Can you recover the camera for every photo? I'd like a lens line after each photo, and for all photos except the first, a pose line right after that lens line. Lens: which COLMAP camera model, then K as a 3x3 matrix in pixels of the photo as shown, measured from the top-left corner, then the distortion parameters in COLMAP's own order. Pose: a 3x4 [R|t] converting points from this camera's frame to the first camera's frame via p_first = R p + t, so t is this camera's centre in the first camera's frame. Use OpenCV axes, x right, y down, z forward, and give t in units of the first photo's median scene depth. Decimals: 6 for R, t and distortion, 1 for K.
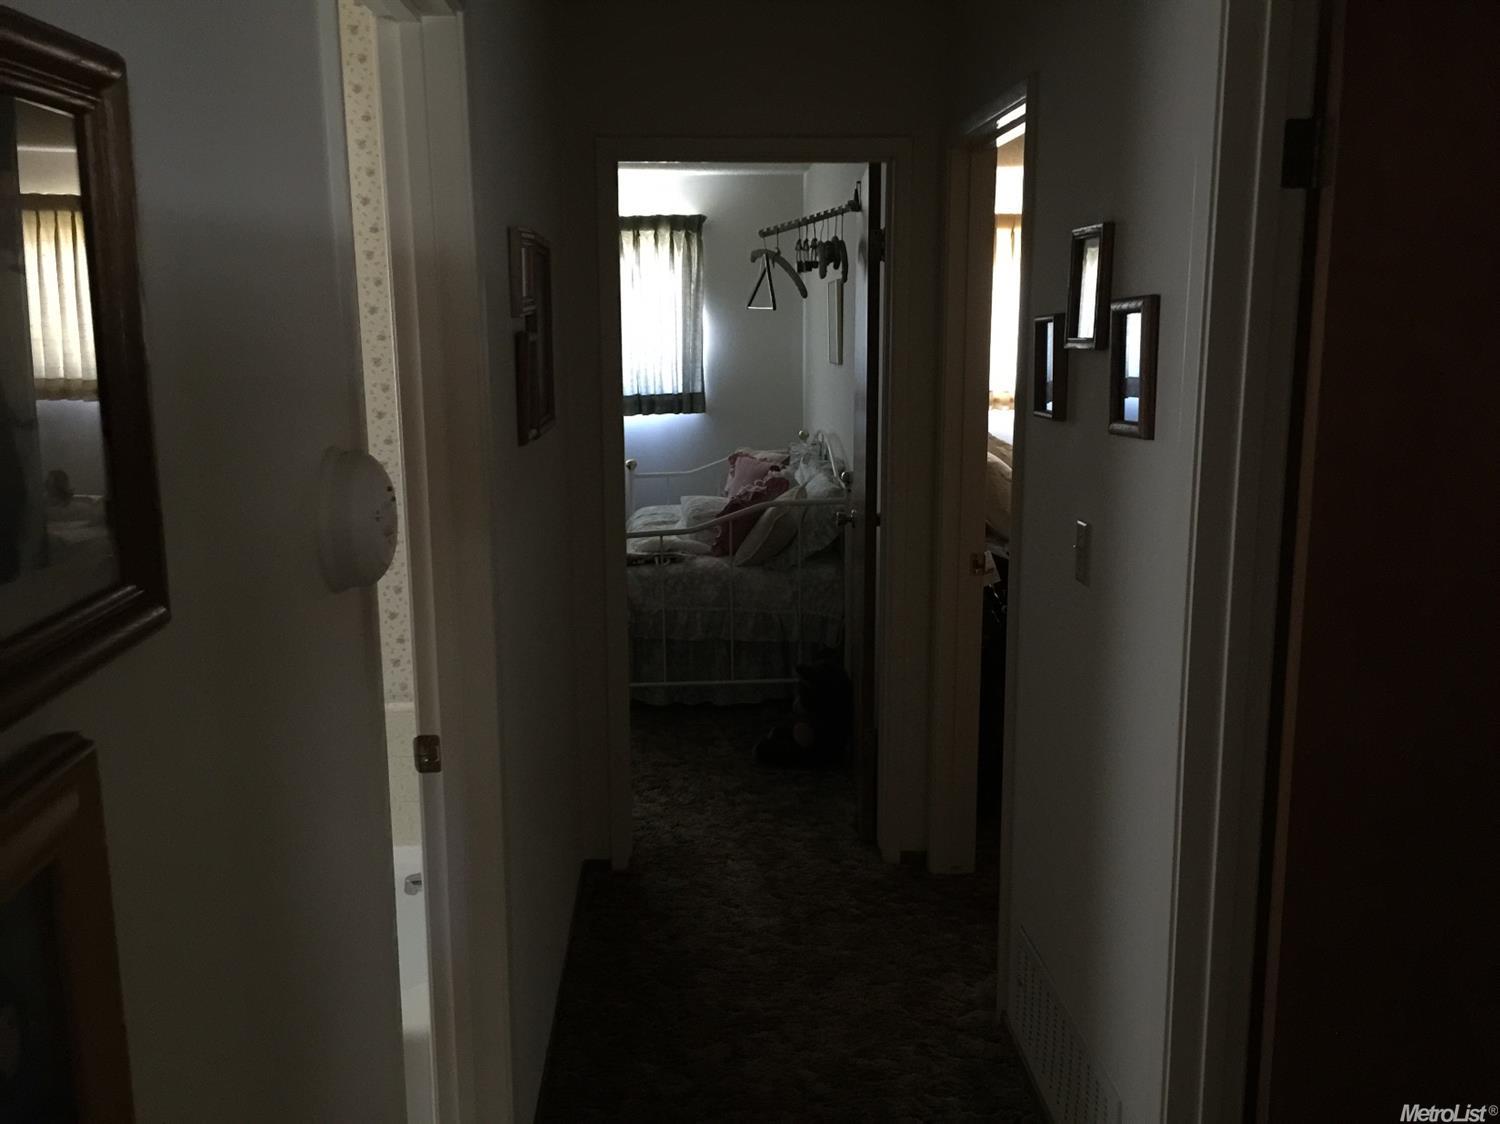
lens RADIAL K [[1280.0, 0, 754.6], [0, 1280.0, 546.0], [0, 0, 1]] dist [0.099082, -0.135306]
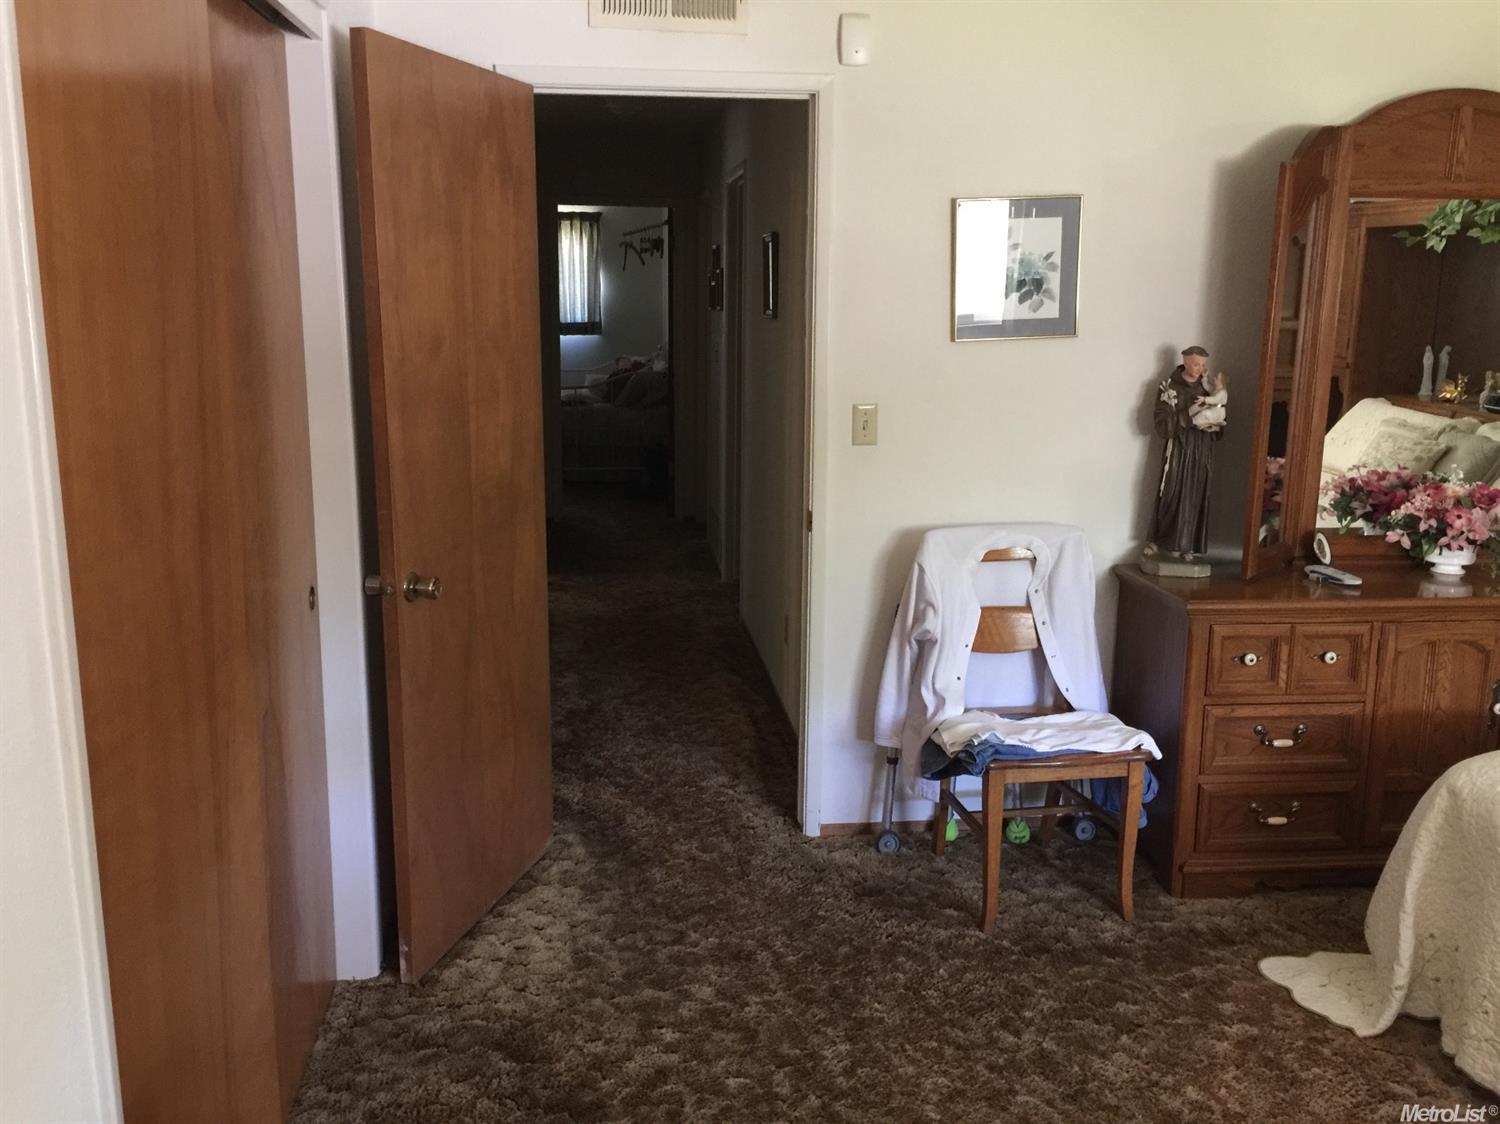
lens RADIAL K [[1289.9, 0, 748.5], [0, 1289.9, 526.6], [0, 0, 1]] dist [0.067131, -0.096494]
pose [[0.997800, 0.006403, 0.065983, 0.056556], [-0.007007, 0.999936, 0.008929, 0.171277], [-0.065922, -0.009371, 0.997781, -0.896568]]
